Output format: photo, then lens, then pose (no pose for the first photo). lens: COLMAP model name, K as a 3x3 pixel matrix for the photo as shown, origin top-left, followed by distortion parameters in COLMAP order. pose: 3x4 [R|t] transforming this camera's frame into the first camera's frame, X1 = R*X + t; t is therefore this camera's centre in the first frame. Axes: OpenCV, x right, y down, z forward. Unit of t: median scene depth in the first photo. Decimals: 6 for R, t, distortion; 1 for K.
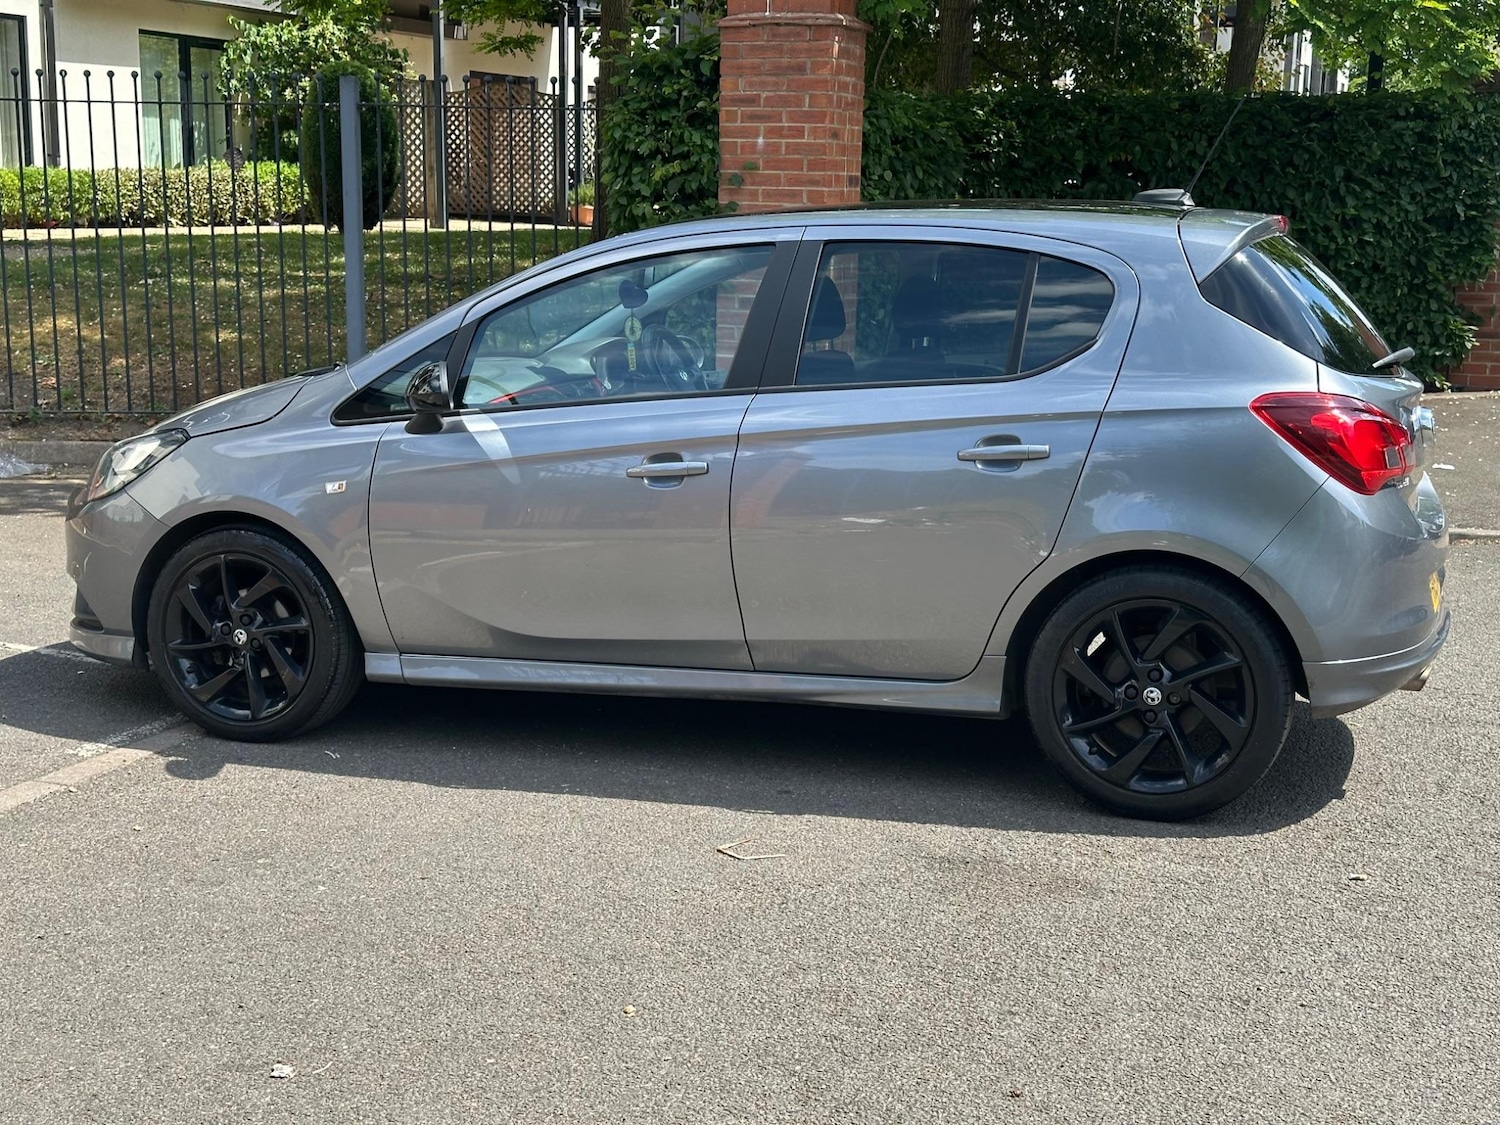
lens RADIAL K [[2089.1, 0, 745.5], [0, 2089.1, 557.0], [0, 0, 1]] dist [0.126916, 0.000000]
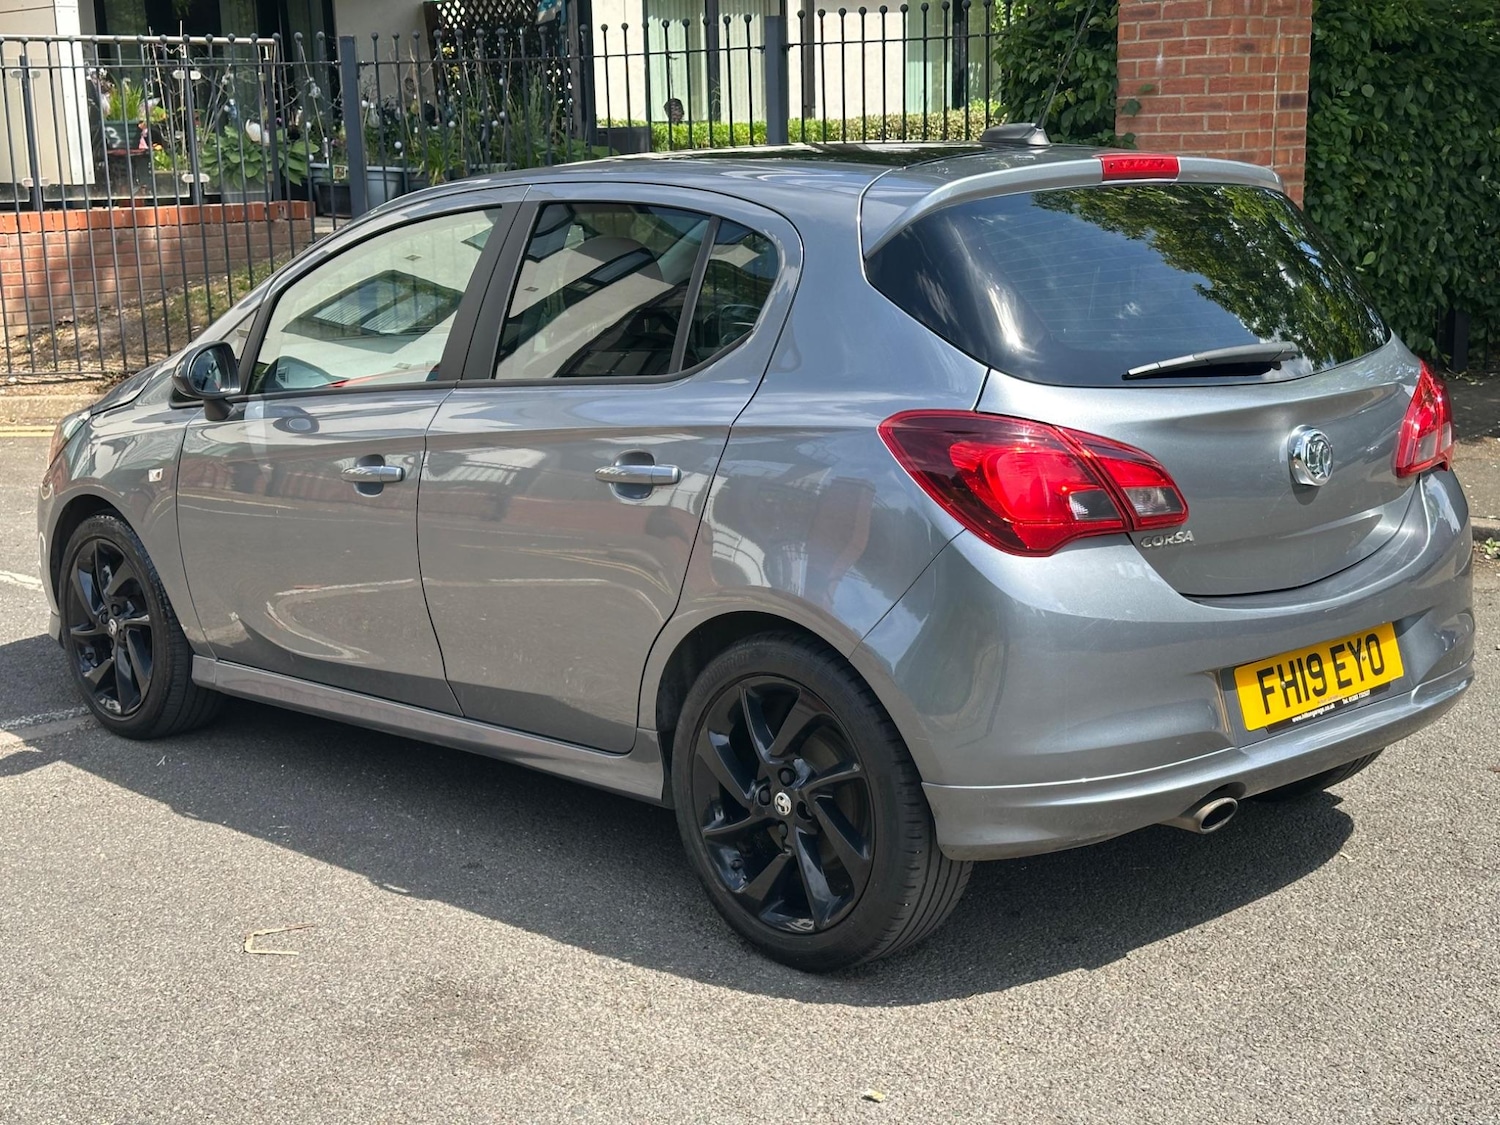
lens RADIAL K [[2089.1, 0, 750.3], [0, 2089.1, 568.7], [0, 0, 1]] dist [0.126916, 0.000000]
pose [[0.891968, 0.060030, -0.448096, 0.473774], [-0.043383, 0.997937, 0.047333, -0.049220], [0.450013, -0.022780, 0.892732, 0.296466]]
